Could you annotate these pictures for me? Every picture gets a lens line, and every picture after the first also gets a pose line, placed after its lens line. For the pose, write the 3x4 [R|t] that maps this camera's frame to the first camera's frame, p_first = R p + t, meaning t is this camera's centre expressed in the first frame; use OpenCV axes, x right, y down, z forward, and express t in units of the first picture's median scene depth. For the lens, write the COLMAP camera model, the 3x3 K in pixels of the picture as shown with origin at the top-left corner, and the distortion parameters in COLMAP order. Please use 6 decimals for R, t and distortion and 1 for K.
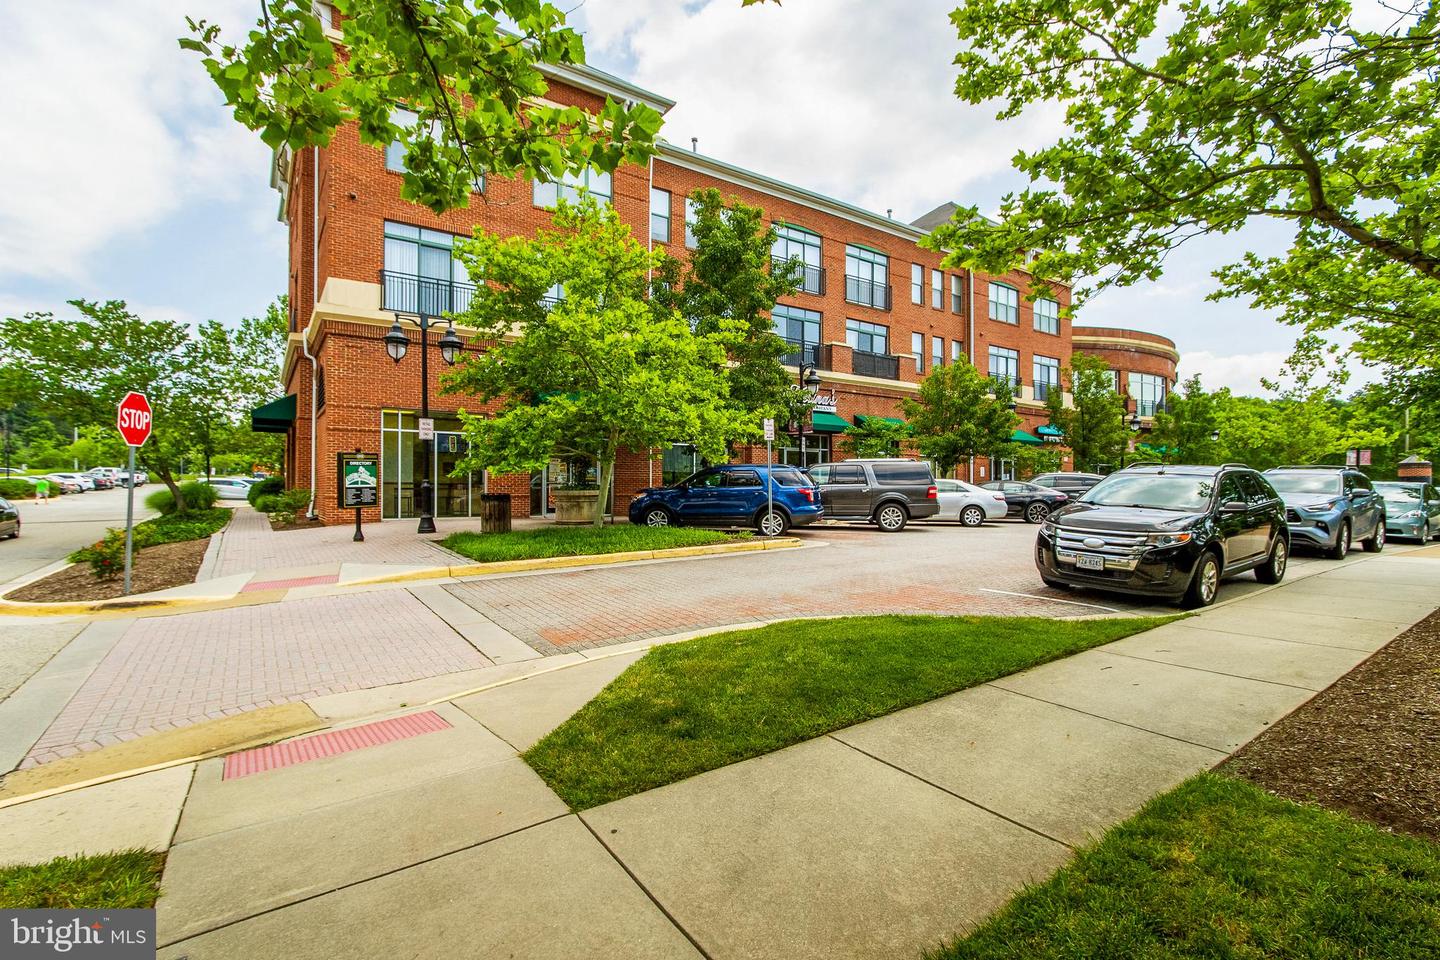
lens RADIAL K [[666.1, 0, 722.9], [0, 666.1, 479.6], [0, 0, 1]] dist [0.000740, 0.000071]
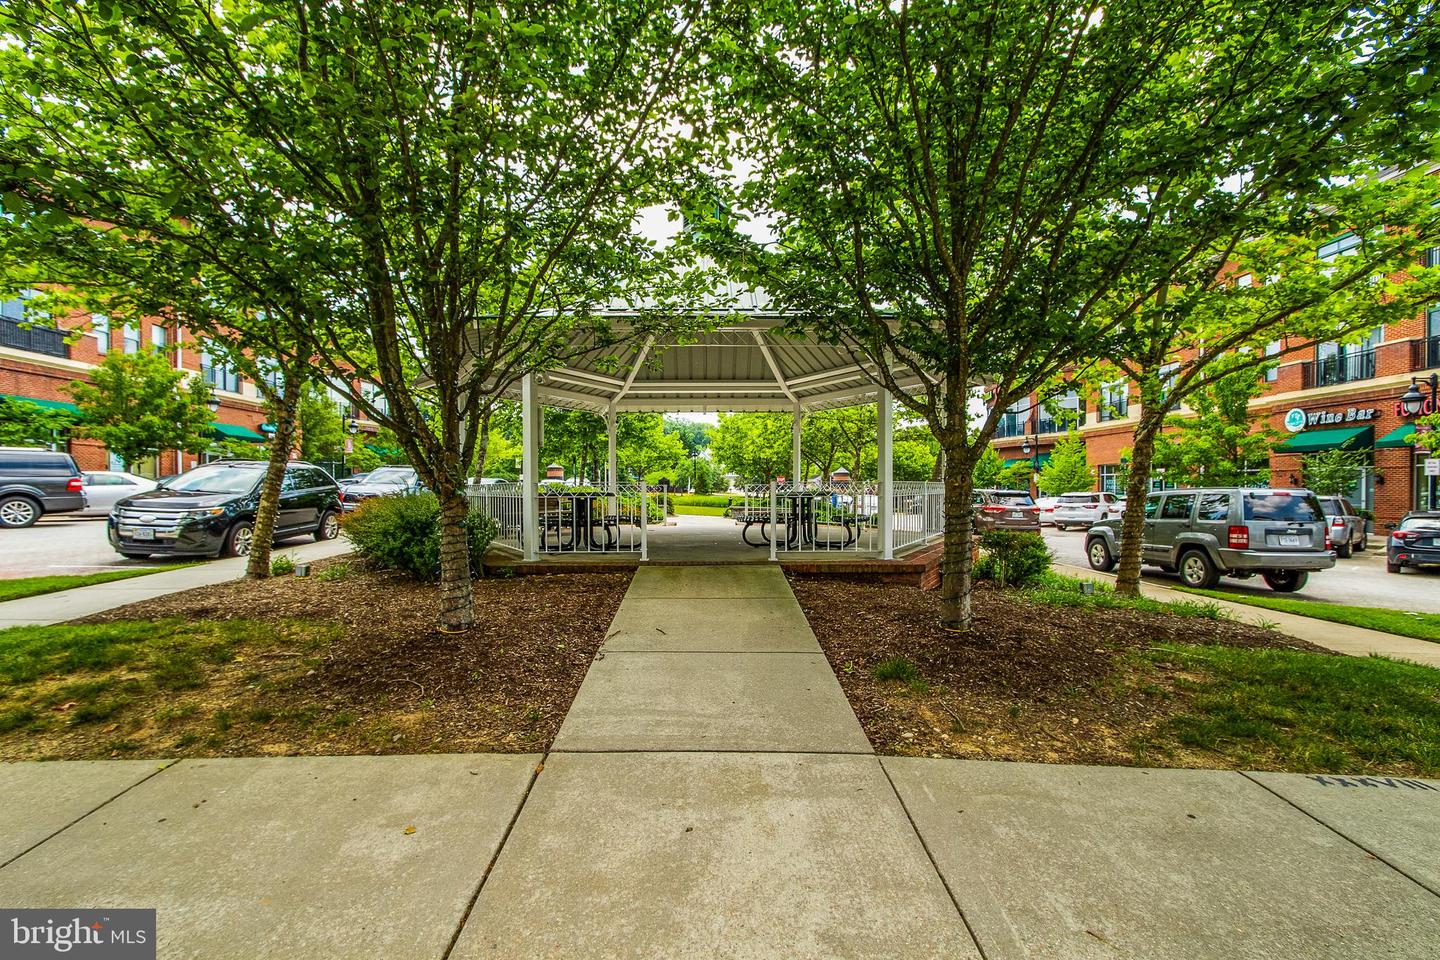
lens RADIAL K [[666.1, 0, 721.7], [0, 666.1, 481.9], [0, 0, 1]] dist [0.000740, 0.000071]
pose [[0.576822, 0.003721, 0.816861, 0.064267], [-0.008981, 0.999958, 0.001787, 0.004518], [-0.816820, -0.008367, 0.576831, -0.312951]]
